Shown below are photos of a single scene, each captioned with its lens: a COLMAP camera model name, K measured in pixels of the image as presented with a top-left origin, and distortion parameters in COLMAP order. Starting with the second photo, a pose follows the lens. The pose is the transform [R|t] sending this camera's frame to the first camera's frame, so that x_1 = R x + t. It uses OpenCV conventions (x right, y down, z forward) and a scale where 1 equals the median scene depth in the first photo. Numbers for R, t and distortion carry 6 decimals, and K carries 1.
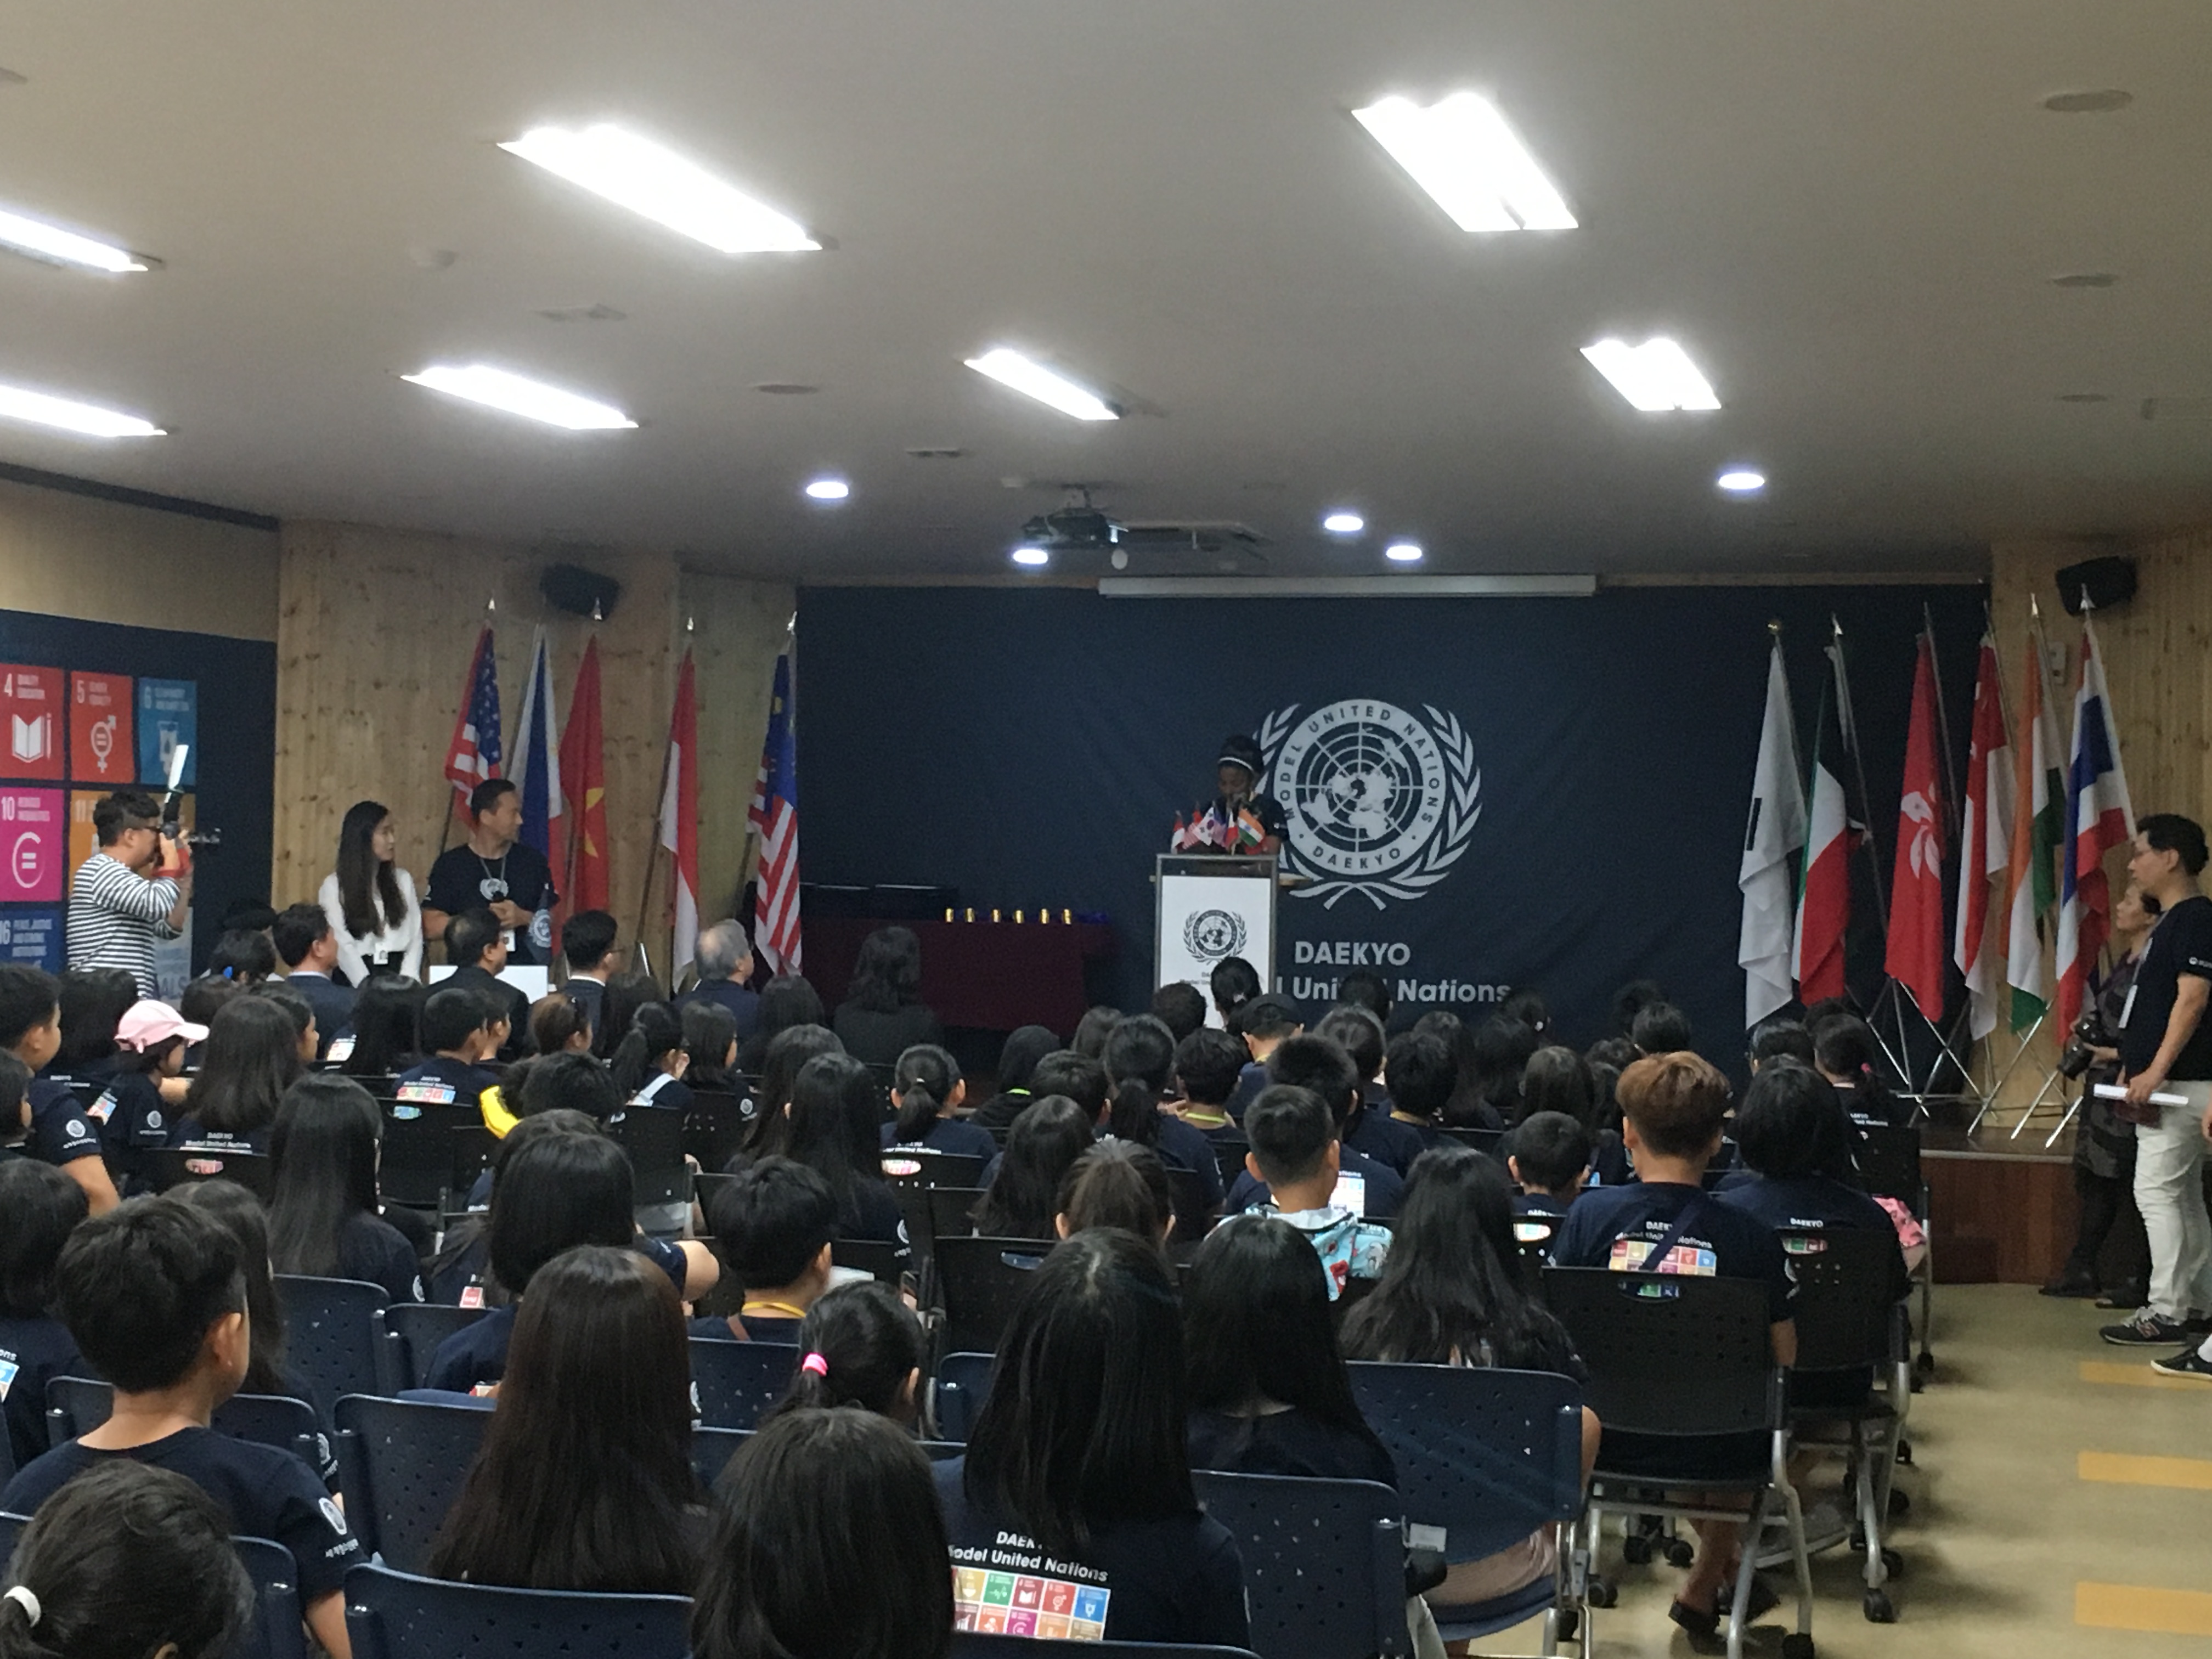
lens RADIAL K [[3351.9, 0, 1112.1], [0, 3351.9, 819.6], [0, 0, 1]] dist [0.032024, 0.000000]
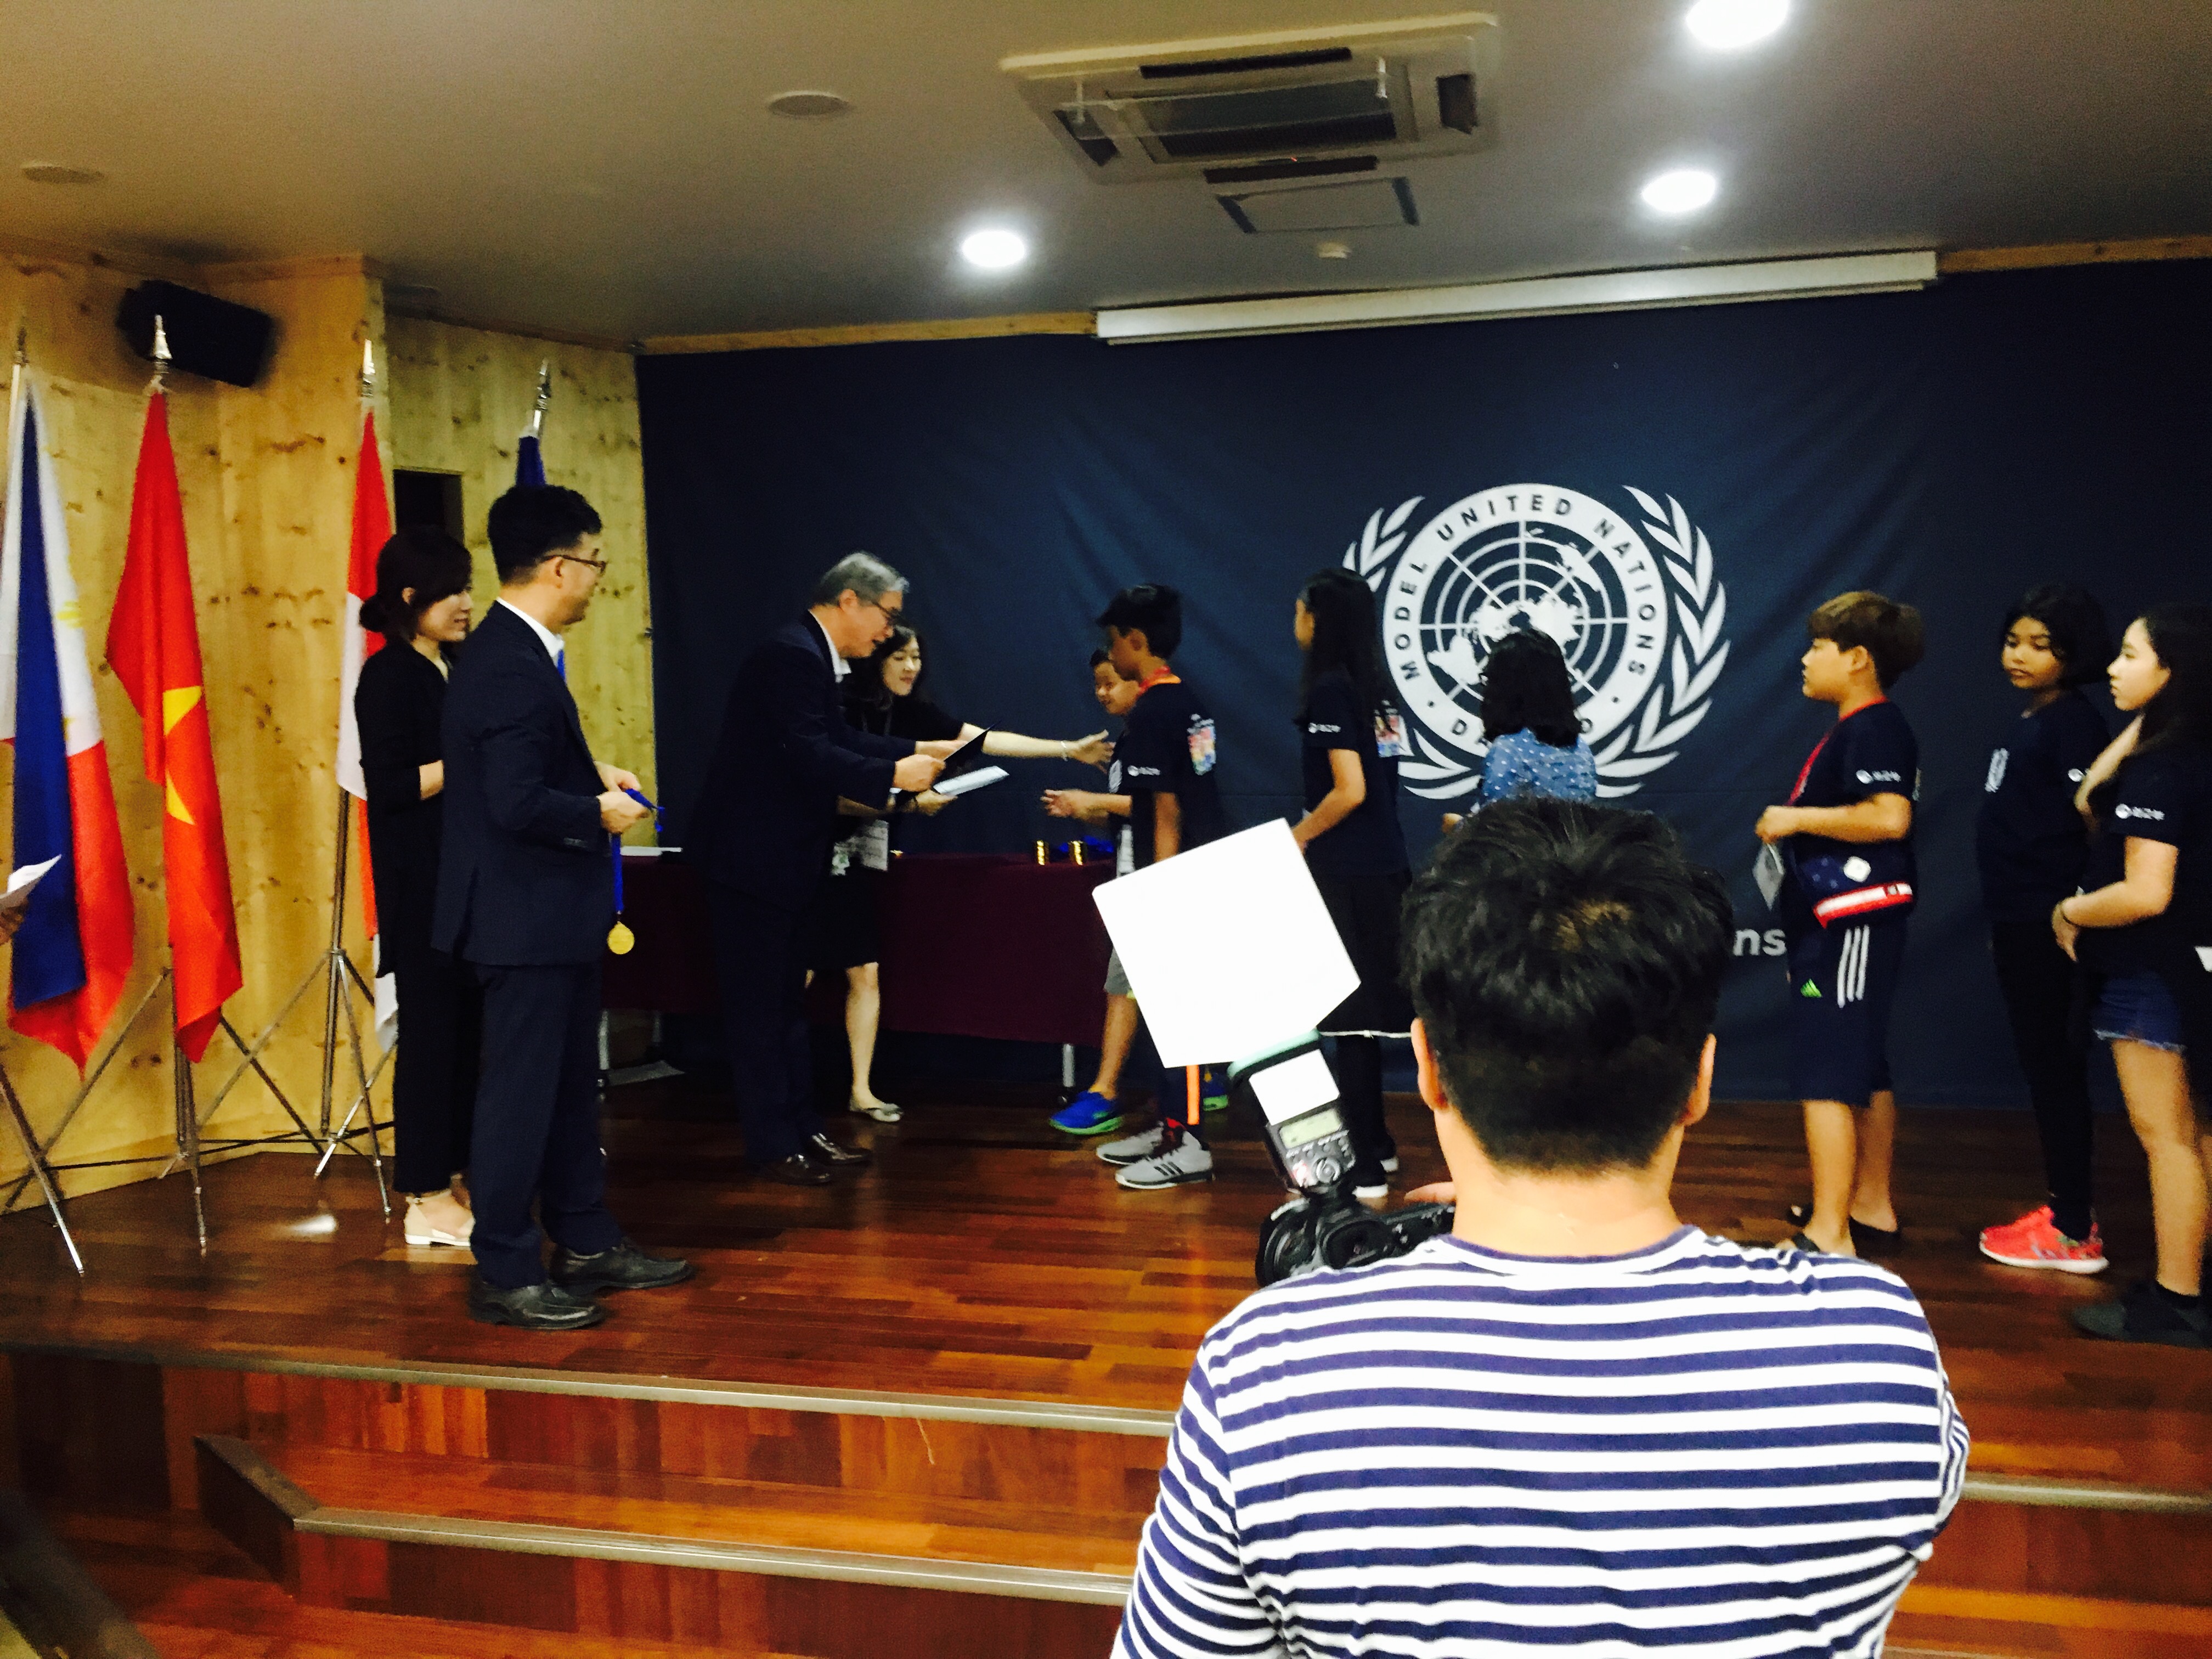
lens RADIAL K [[1875.5, 0, 1116.0], [0, 1875.5, 825.5], [0, 0, 1]] dist [0.055572, -0.062280]
pose [[0.997430, -0.048588, 0.052647, -0.026341], [0.043261, 0.994248, 0.097977, -0.010837], [-0.057105, -0.095448, 0.993795, 0.701396]]
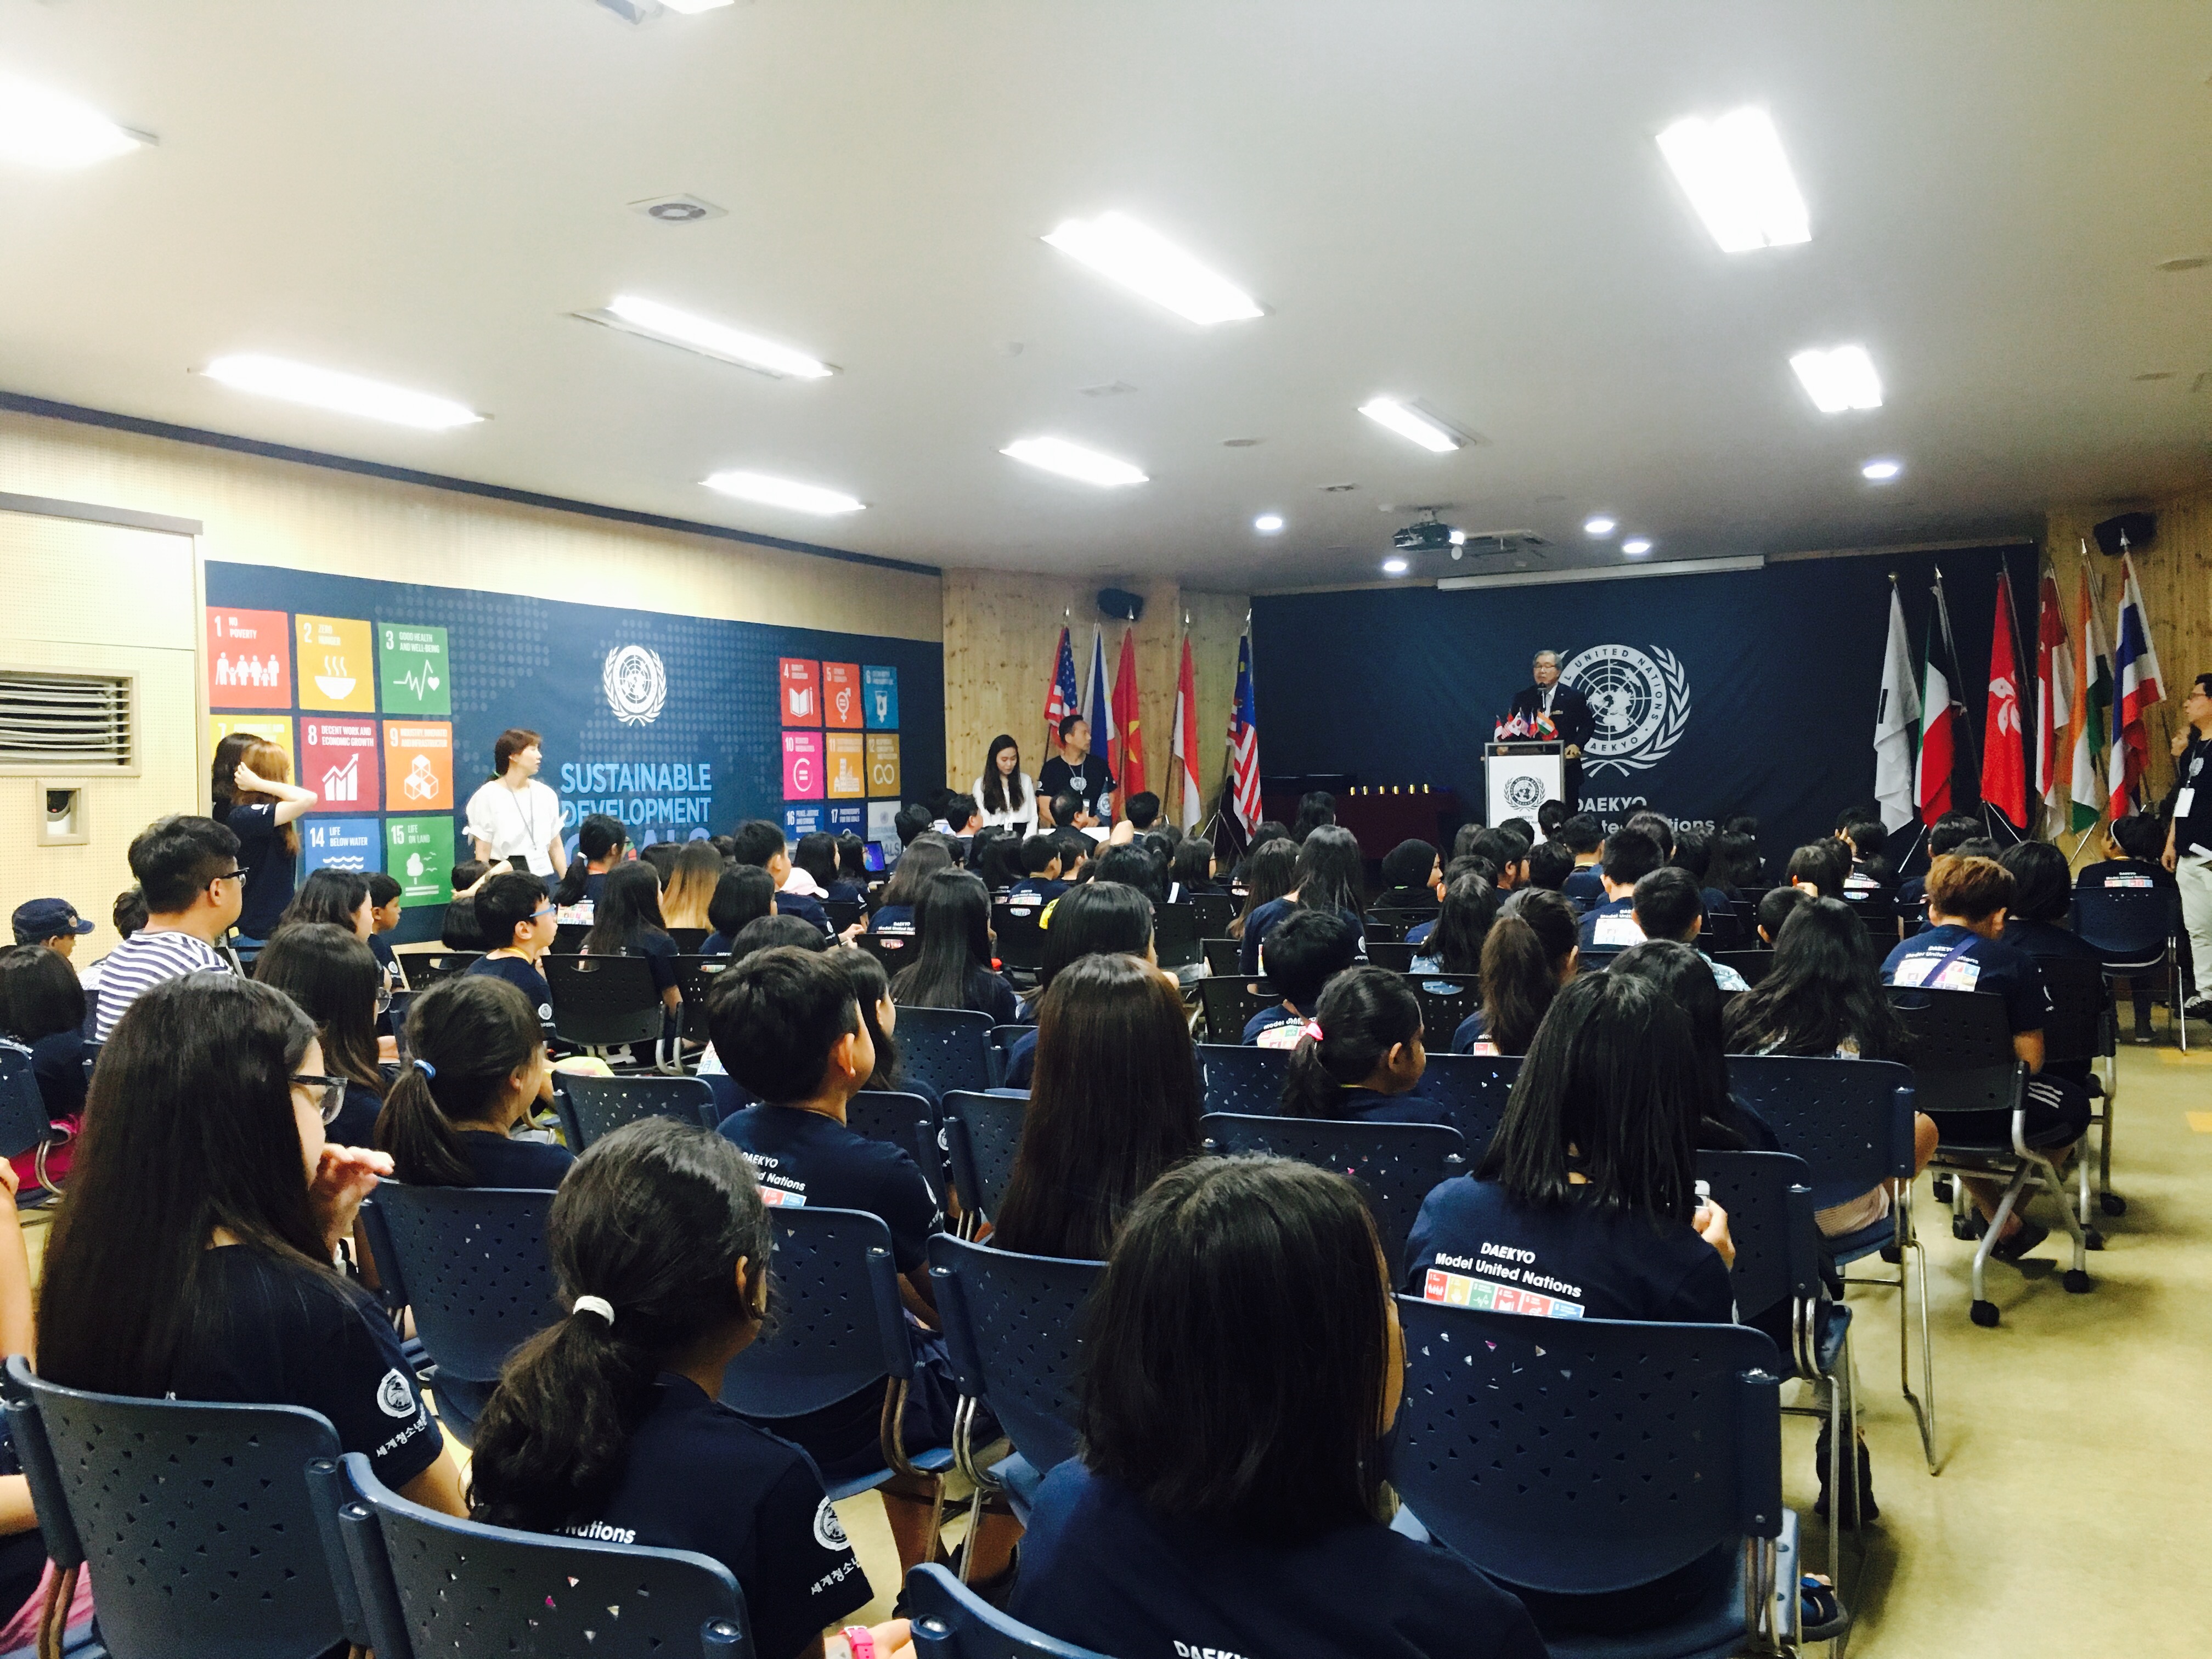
lens RADIAL K [[1875.5, 0, 1112.7], [0, 1875.5, 818.3], [0, 0, 1]] dist [0.055572, -0.062280]
pose [[0.985414, -0.039513, -0.165522, -0.013824], [0.044208, 0.998715, 0.024780, 0.015002], [0.164330, -0.031736, 0.985895, 0.088022]]
